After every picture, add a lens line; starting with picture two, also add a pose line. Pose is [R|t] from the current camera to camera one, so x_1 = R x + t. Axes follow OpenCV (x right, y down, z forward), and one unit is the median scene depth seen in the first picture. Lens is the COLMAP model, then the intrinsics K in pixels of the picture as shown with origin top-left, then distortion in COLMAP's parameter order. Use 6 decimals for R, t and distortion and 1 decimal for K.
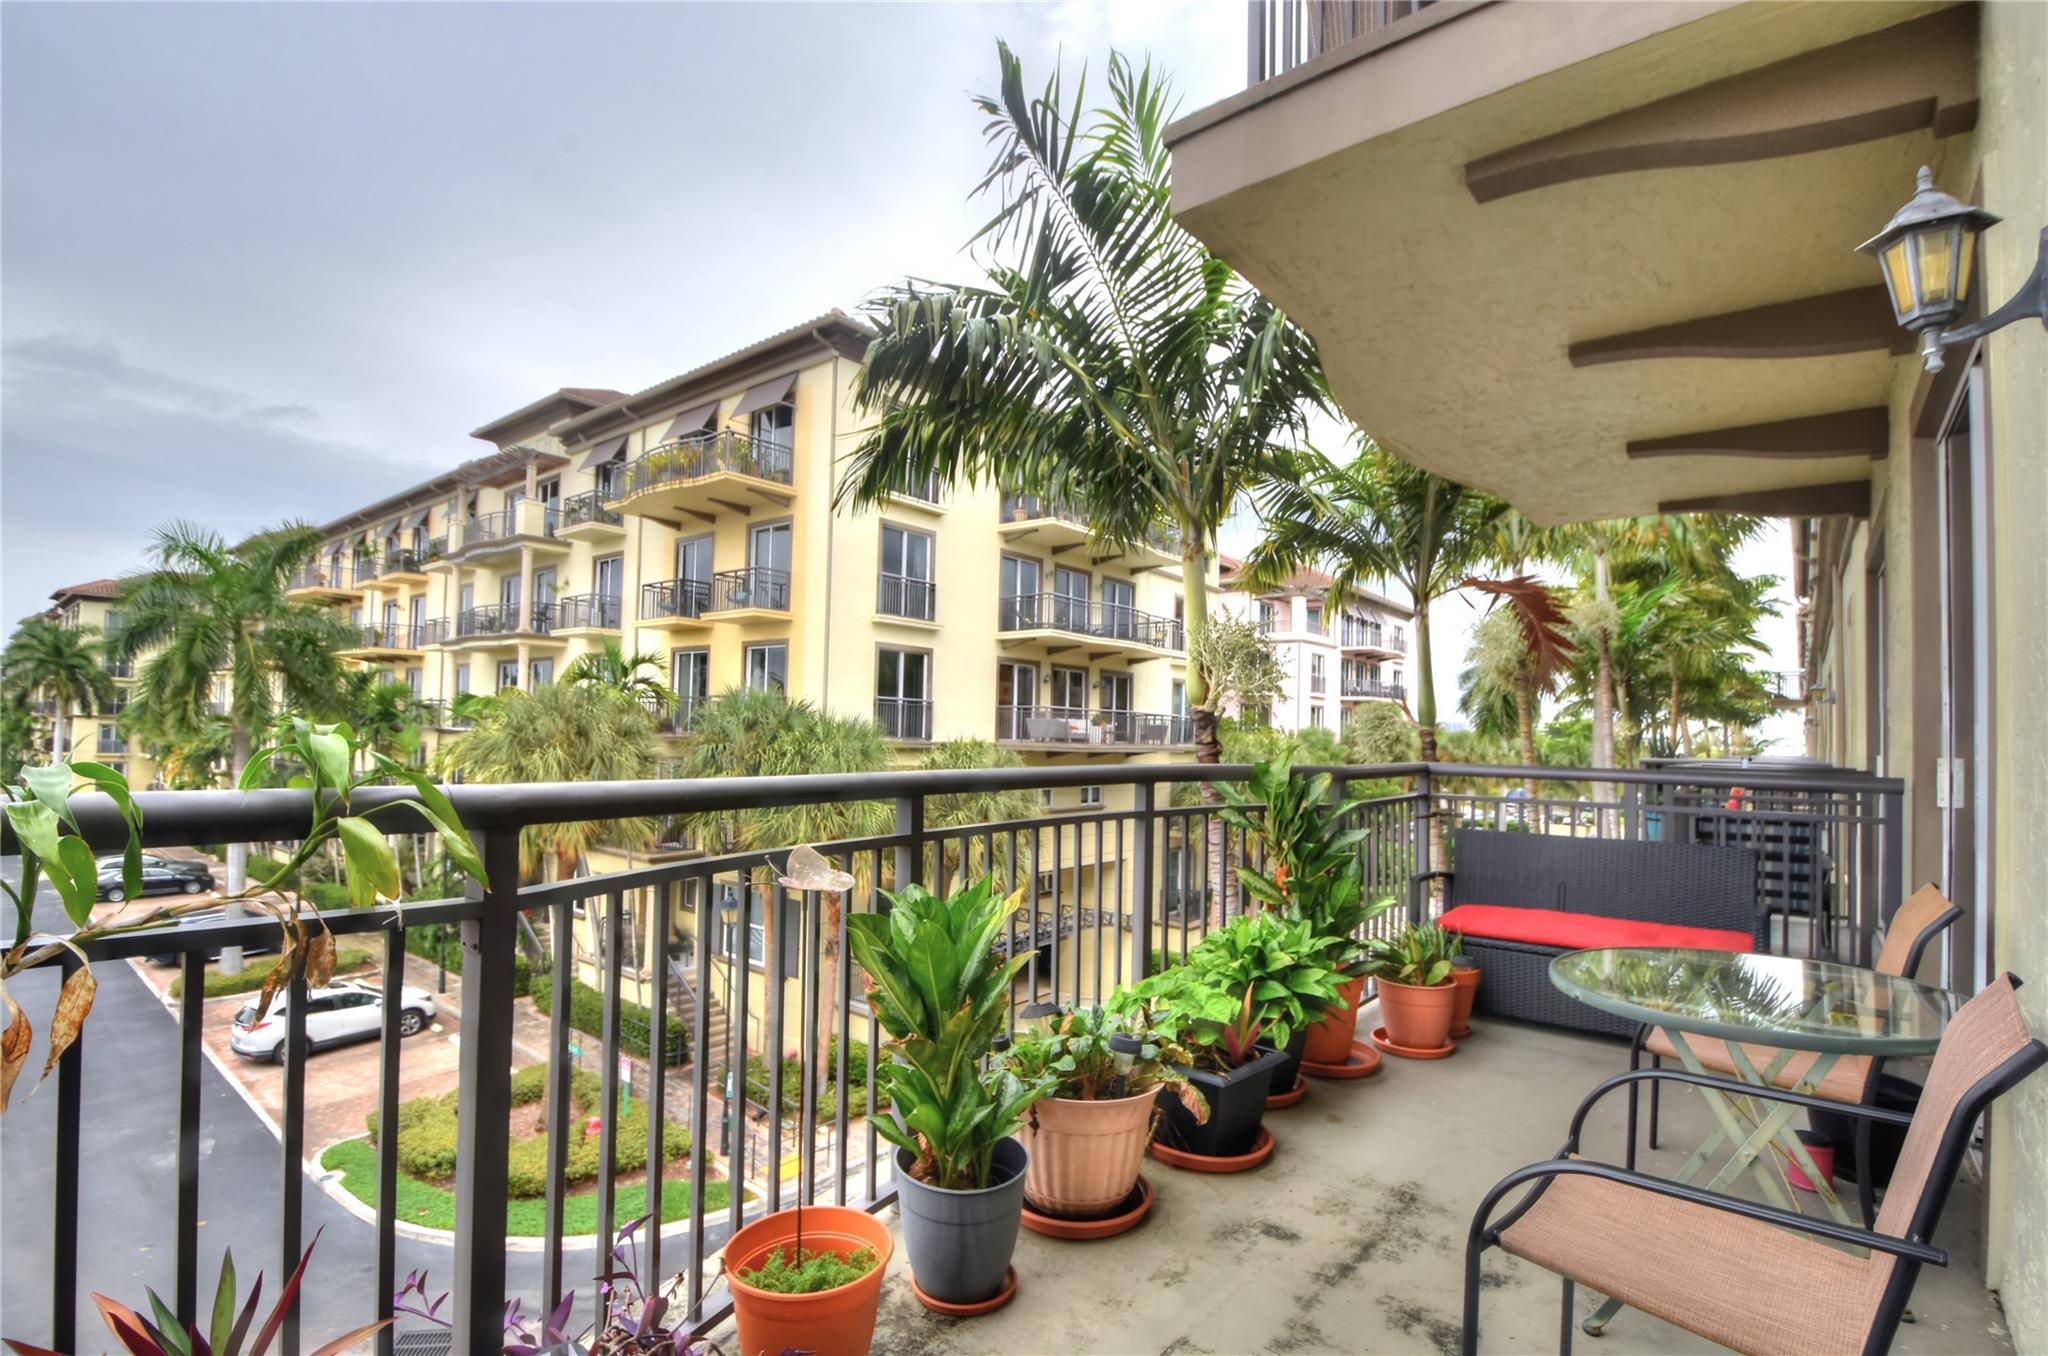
lens RADIAL K [[959.4, 0, 1049.4], [0, 959.4, 701.3], [0, 0, 1]] dist [0.002205, -0.019818]
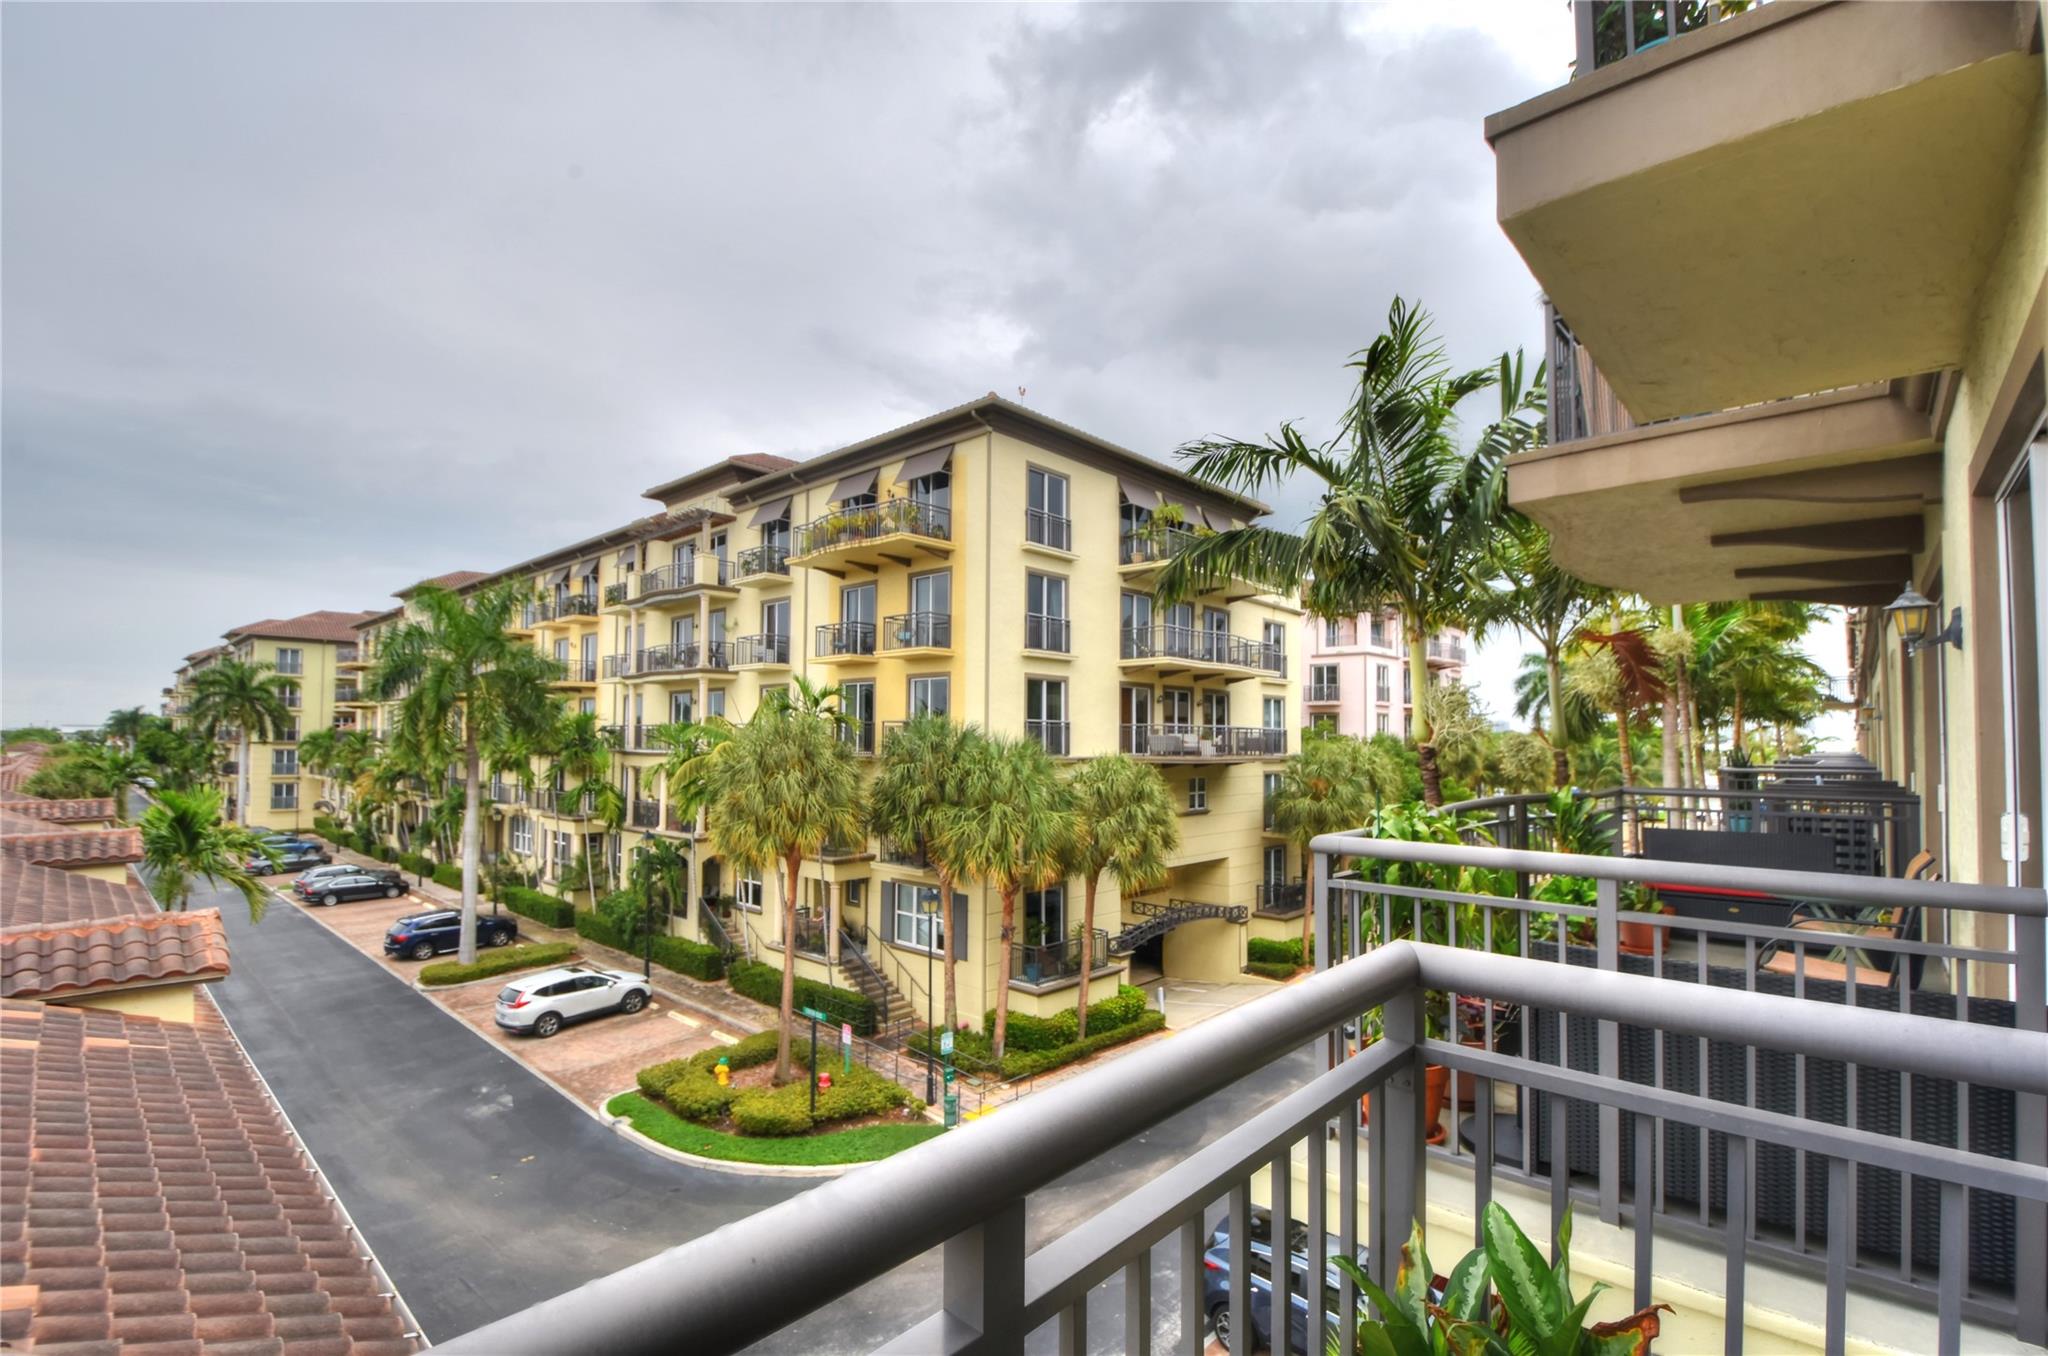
lens RADIAL K [[925.1, 0, 1038.2], [0, 925.1, 704.5], [0, 0, 1]] dist [-0.001067, -0.018201]
pose [[0.998067, -0.019940, -0.058867, -0.082049], [0.019677, 0.999794, -0.005046, -0.014425], [0.058956, 0.003878, 0.998253, -0.101491]]
